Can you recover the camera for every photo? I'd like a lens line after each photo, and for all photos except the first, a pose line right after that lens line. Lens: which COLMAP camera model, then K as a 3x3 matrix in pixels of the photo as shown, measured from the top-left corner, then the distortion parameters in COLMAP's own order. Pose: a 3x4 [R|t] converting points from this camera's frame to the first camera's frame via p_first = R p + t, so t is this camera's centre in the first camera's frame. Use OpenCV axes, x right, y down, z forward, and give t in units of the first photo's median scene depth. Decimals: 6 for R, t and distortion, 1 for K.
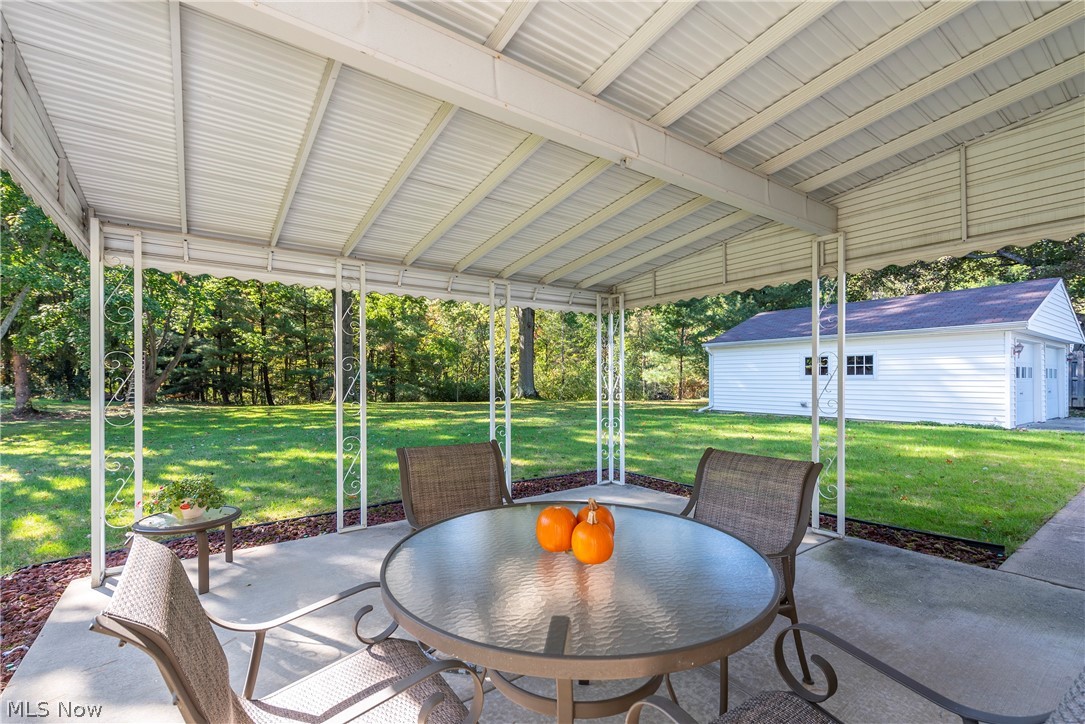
lens RADIAL K [[478.9, 0, 543.0], [0, 478.9, 382.8], [0, 0, 1]] dist [0.000106, -0.000001]
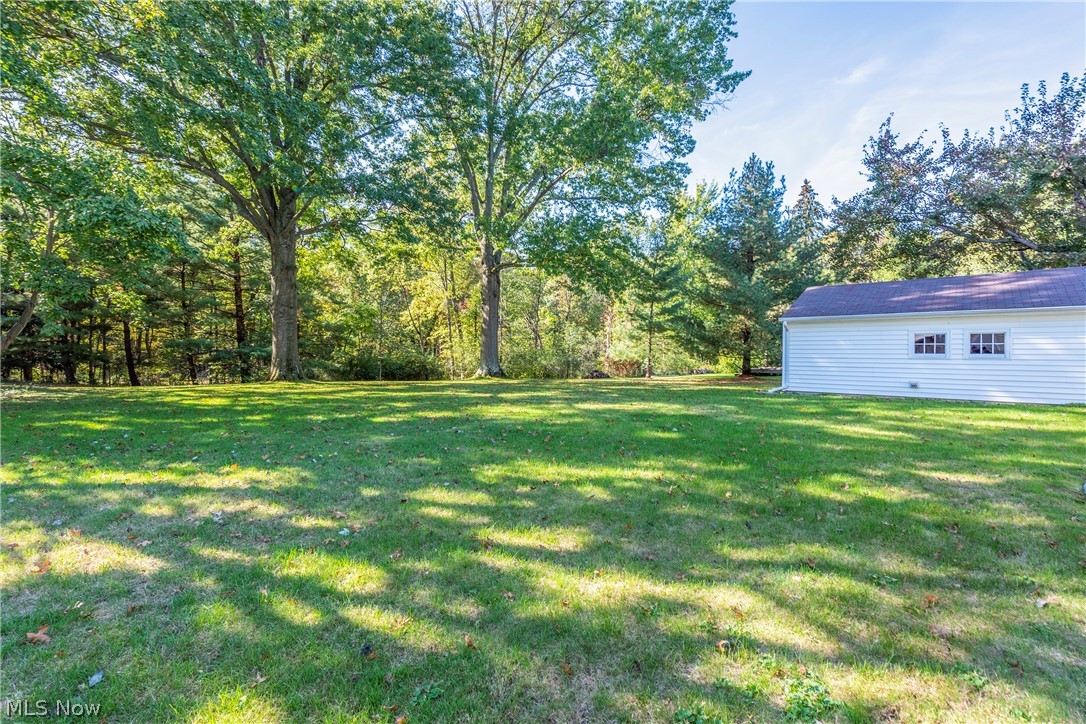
lens RADIAL K [[506.5, 0, 543.0], [0, 506.5, 362.0], [0, 0, 1]] dist [-0.000085, -0.000010]
pose [[0.977092, 0.007957, 0.212670, -0.372876], [-0.009080, 0.999950, 0.004300, 0.002261], [-0.212625, -0.006133, 0.977115, 0.197065]]
